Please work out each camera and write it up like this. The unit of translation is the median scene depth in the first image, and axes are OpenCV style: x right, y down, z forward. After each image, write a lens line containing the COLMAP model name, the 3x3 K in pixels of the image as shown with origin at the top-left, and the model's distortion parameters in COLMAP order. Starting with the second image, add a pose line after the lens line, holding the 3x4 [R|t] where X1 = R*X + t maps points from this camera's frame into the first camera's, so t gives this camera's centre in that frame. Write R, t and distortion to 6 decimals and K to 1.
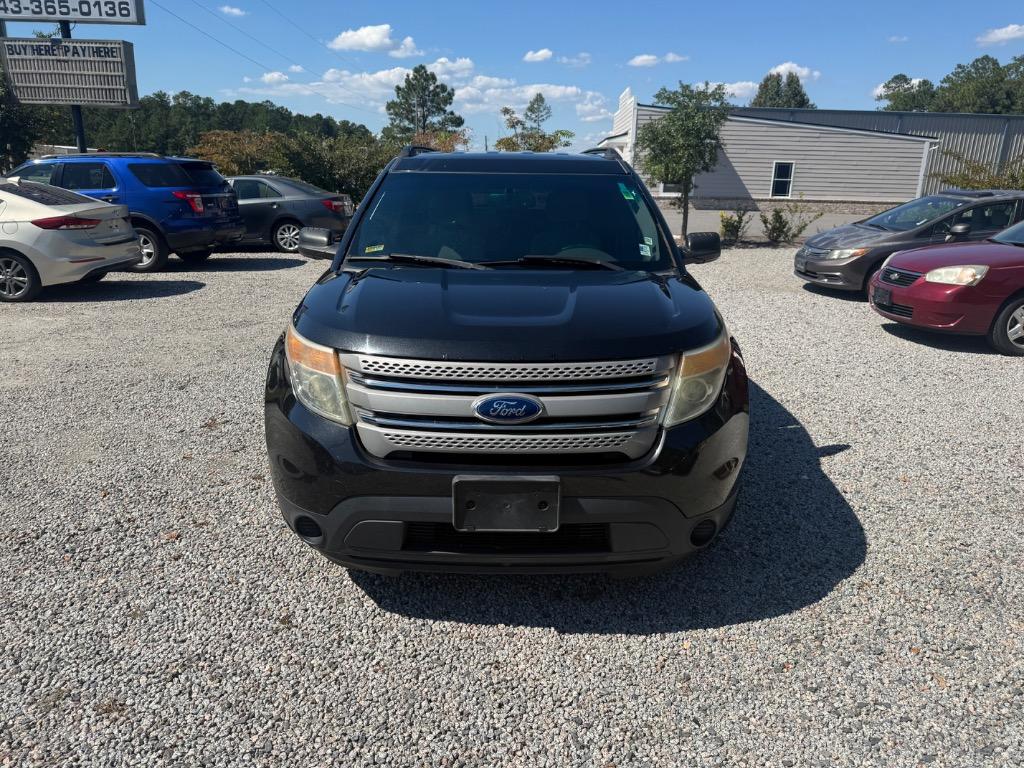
lens RADIAL K [[733.8, 0, 515.9], [0, 733.8, 398.6], [0, 0, 1]] dist [-0.005554, -0.003068]
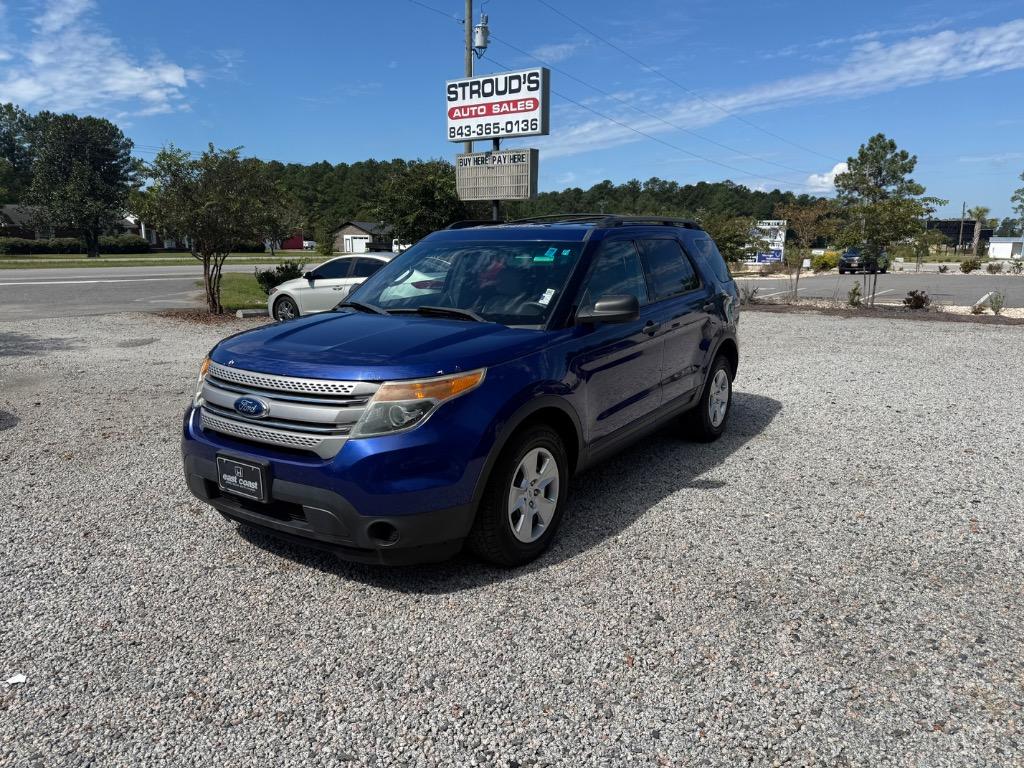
lens RADIAL K [[729.7, 0, 515.1], [0, 729.7, 401.5], [0, 0, 1]] dist [0.000710, -0.010728]
pose [[0.831794, 0.093690, -0.547120, 0.164063], [-0.142993, 0.988554, -0.048112, 0.013239], [0.536350, 0.118254, 0.835670, -0.028628]]
